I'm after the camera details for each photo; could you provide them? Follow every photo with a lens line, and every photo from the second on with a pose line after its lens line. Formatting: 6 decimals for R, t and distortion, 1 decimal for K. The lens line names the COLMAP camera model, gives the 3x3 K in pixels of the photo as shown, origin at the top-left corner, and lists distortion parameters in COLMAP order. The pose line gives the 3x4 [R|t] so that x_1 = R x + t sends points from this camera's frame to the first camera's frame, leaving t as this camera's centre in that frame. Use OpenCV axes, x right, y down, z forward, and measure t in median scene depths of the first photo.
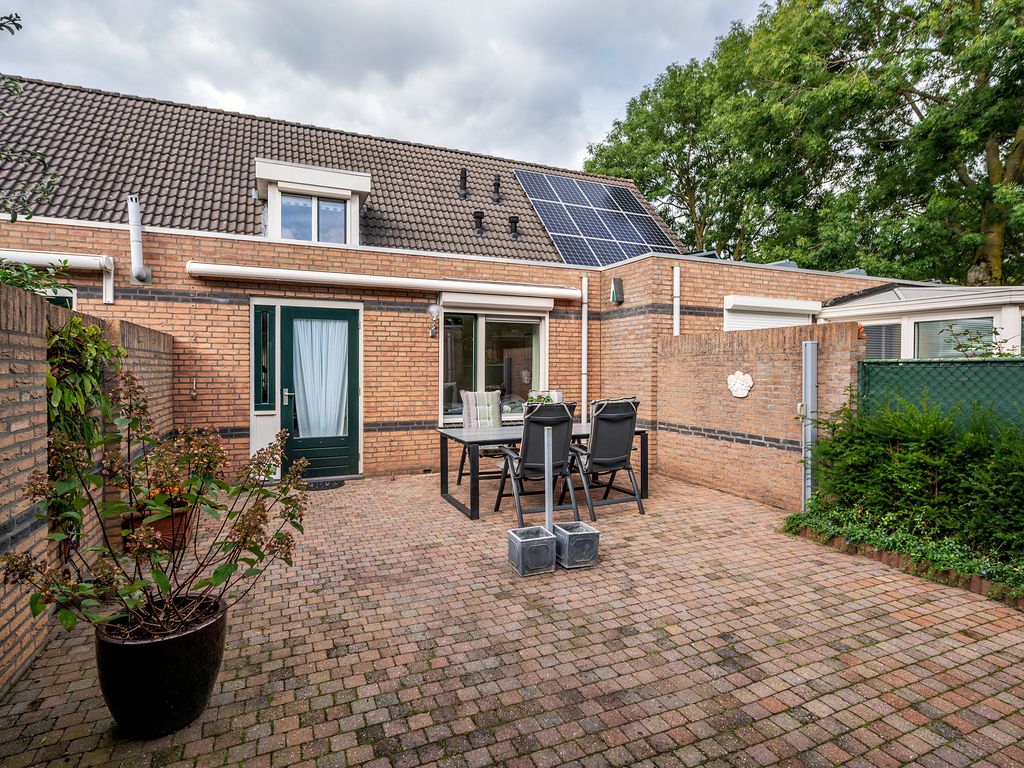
lens RADIAL K [[539.8, 0, 512.0], [0, 539.8, 384.0], [0, 0, 1]] dist [-0.000580, 0.001227]
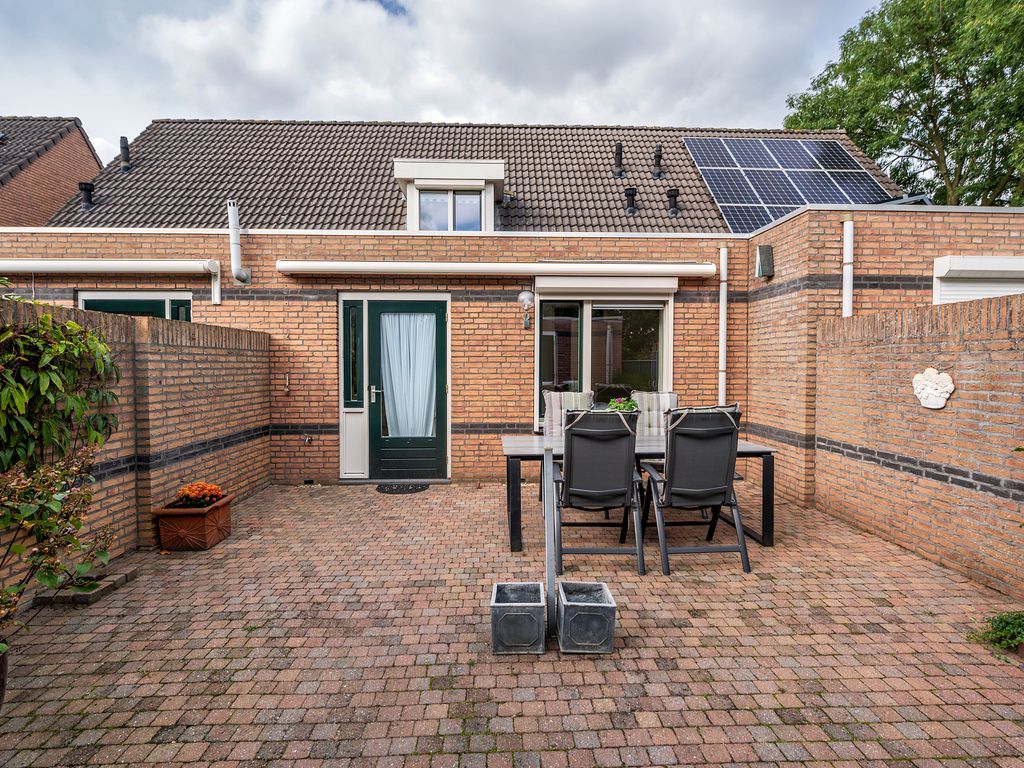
lens RADIAL K [[539.8, 0, 512.0], [0, 539.8, 384.0], [0, 0, 1]] dist [-0.000580, 0.001227]
pose [[0.931756, 0.011669, -0.362897, 0.159686], [-0.008709, 0.999914, 0.009791, -0.005744], [0.362980, -0.005962, 0.931778, 0.181870]]
